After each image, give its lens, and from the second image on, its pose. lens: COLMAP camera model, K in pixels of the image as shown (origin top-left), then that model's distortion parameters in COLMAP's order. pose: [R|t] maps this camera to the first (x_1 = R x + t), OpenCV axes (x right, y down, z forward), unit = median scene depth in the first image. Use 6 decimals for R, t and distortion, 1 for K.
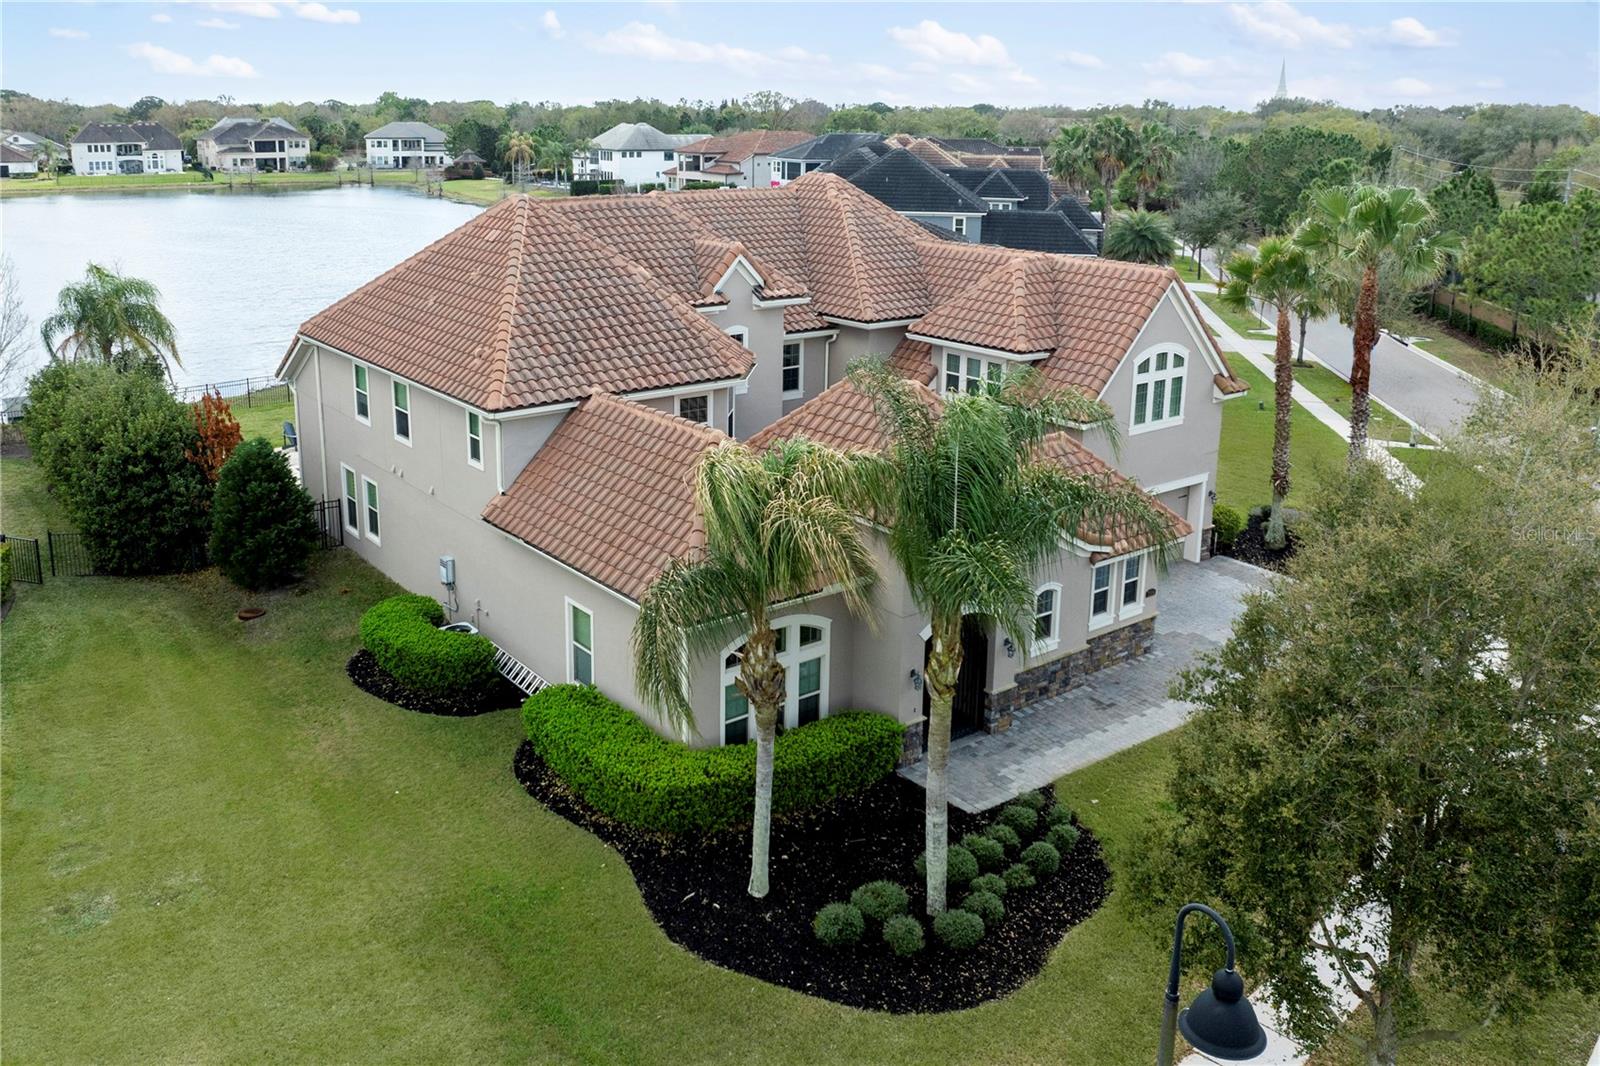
lens RADIAL K [[1311.5, 0, 729.4], [0, 1311.5, 413.6], [0, 0, 1]] dist [-0.045931, 0.000231]
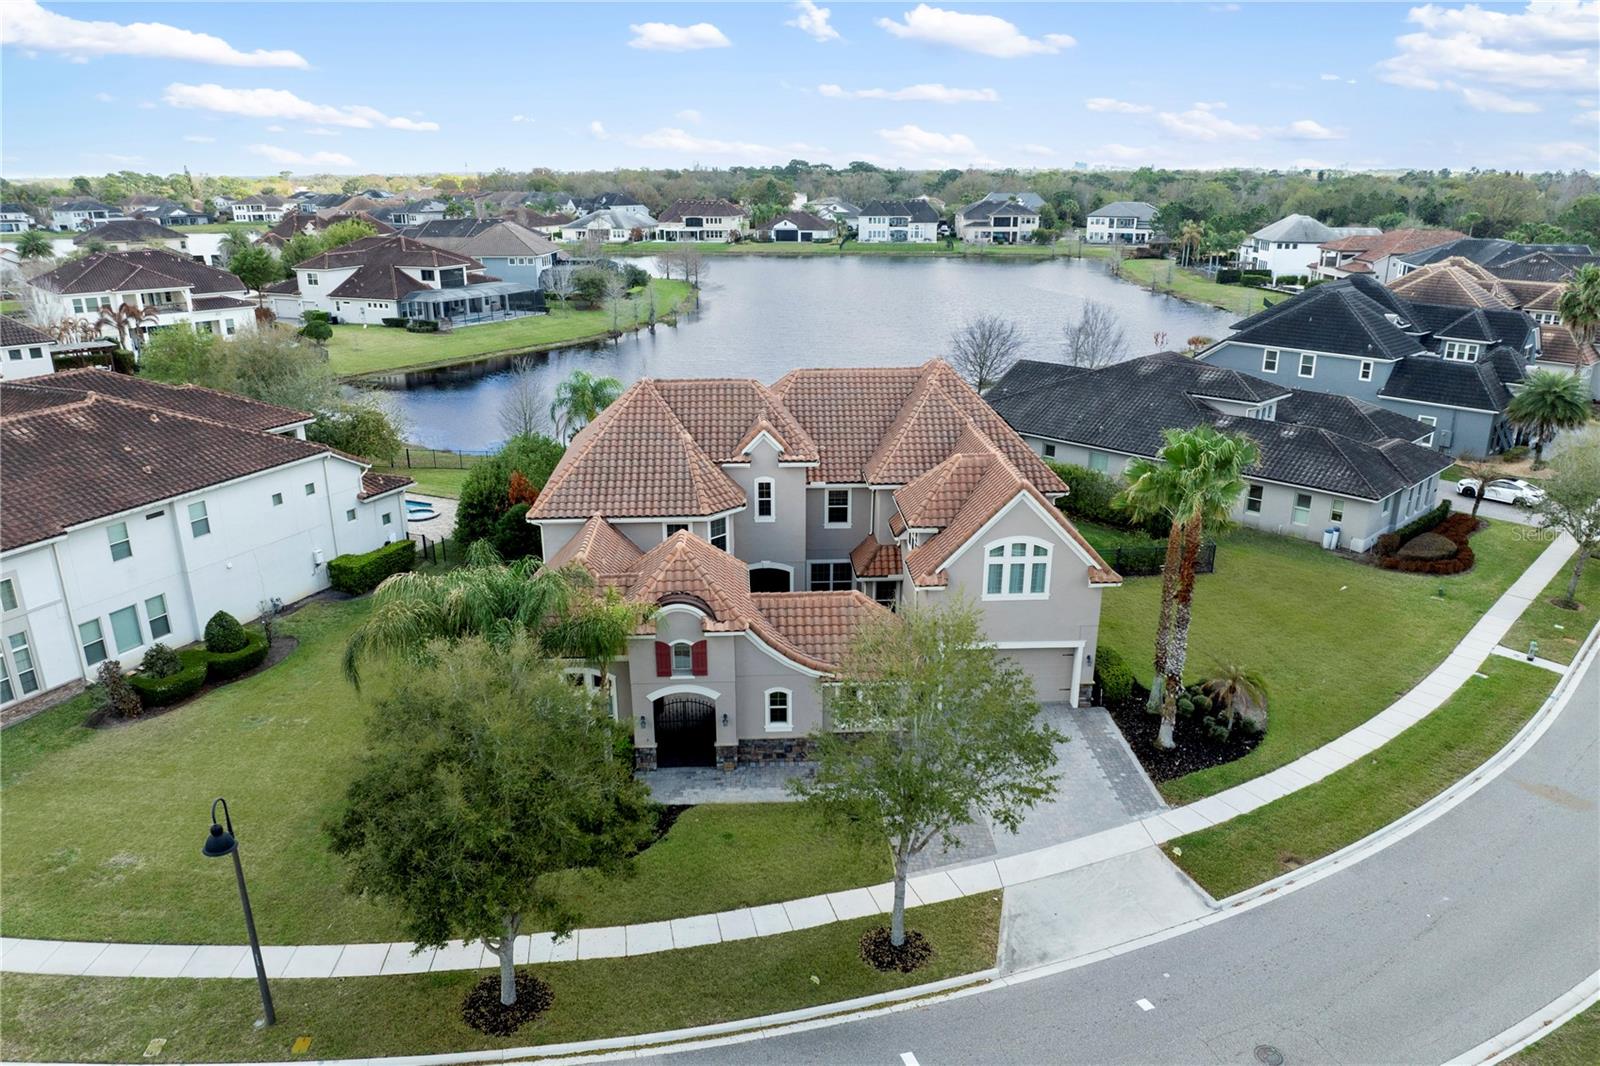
lens RADIAL K [[1127.7, 0, 797.9], [0, 1127.7, 575.0], [0, 0, 1]] dist [-0.035412, 0.001437]
pose [[0.832518, 0.182603, -0.523038, 0.728236], [-0.117955, 0.980895, 0.154702, -0.160347], [0.541295, -0.067097, 0.838152, -0.058273]]
